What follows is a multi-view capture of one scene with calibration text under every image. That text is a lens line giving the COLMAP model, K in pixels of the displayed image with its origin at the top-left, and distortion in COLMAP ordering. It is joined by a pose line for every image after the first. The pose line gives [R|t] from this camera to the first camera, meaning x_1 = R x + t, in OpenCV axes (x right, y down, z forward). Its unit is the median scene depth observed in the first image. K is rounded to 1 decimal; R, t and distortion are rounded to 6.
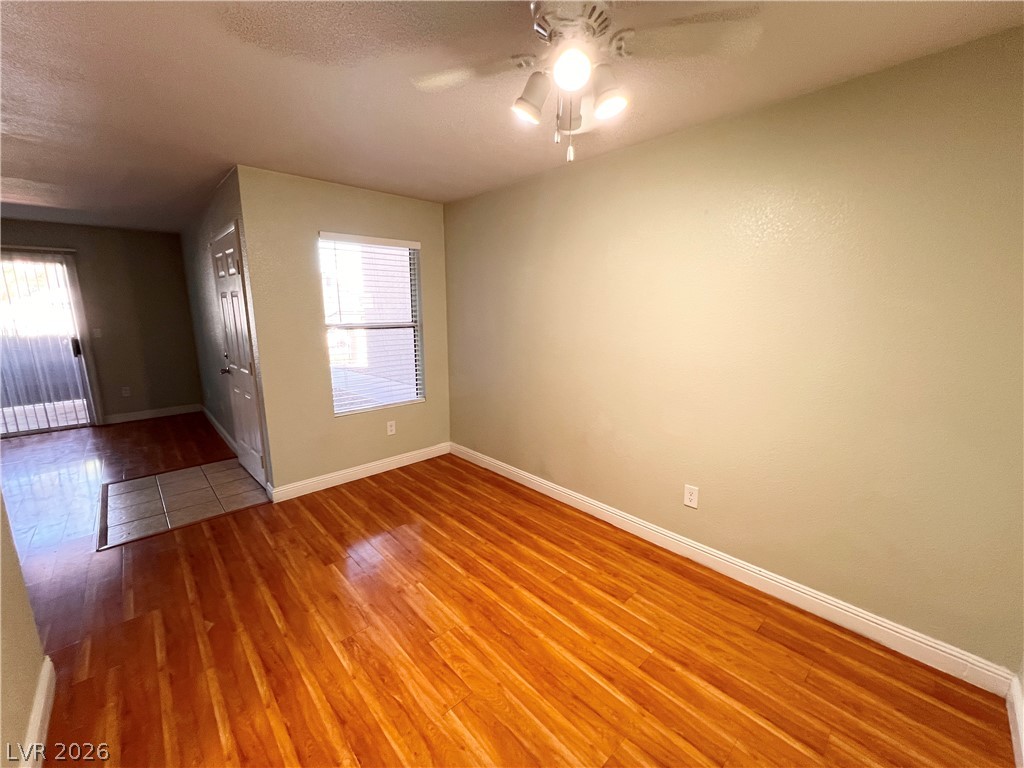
lens RADIAL K [[410.0, 0, 510.8], [0, 410.0, 385.9], [0, 0, 1]] dist [-0.000594, 0.000010]
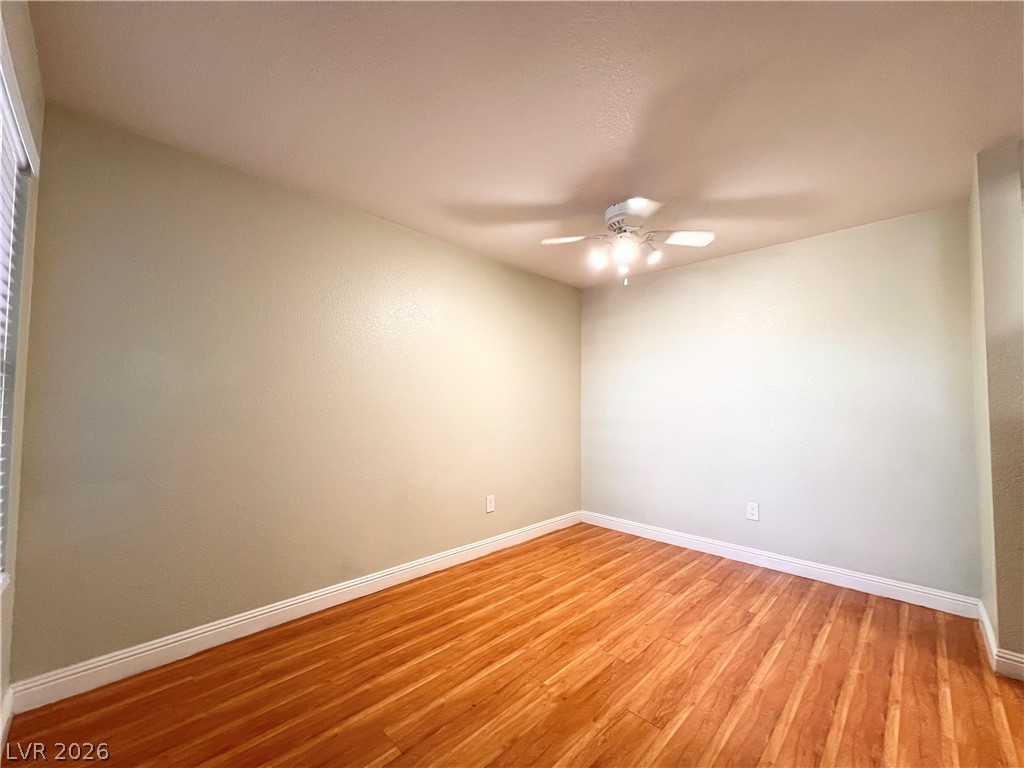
lens RADIAL K [[409.8, 0, 510.8], [0, 409.8, 386.0], [0, 0, 1]] dist [-0.001774, 0.000030]
pose [[-0.038362, 0.043856, 0.998301, -1.088052], [0.181323, 0.982757, -0.036206, -0.065124], [-0.982675, 0.179626, -0.045652, 1.055439]]
